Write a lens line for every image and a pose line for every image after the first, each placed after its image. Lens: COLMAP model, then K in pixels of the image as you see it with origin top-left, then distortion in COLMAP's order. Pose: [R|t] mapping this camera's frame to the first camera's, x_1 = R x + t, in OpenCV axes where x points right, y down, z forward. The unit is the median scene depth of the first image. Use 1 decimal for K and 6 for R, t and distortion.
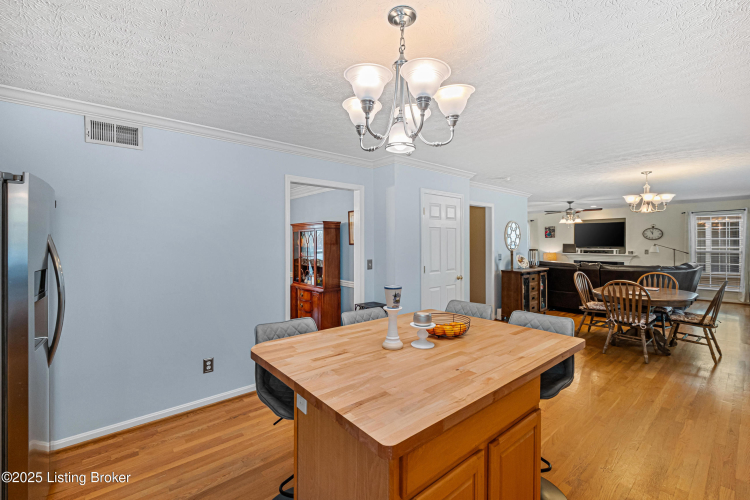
lens RADIAL K [[331.4, 0, 376.2], [0, 331.4, 241.5], [0, 0, 1]] dist [-0.000737, -0.000355]
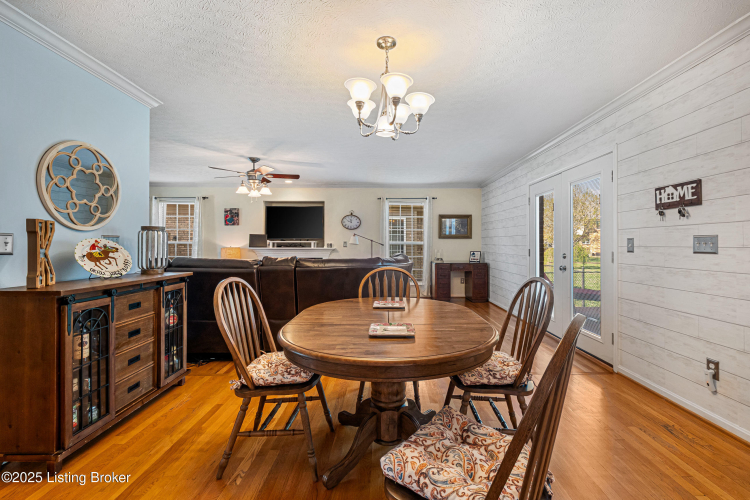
lens RADIAL K [[331.4, 0, 376.2], [0, 331.4, 241.5], [0, 0, 1]] dist [-0.000737, -0.000355]
pose [[0.673473, 0.009202, 0.739155, 0.285055], [0.000384, 0.999918, -0.012798, 0.036918], [-0.739212, 0.008903, 0.673414, 0.423253]]
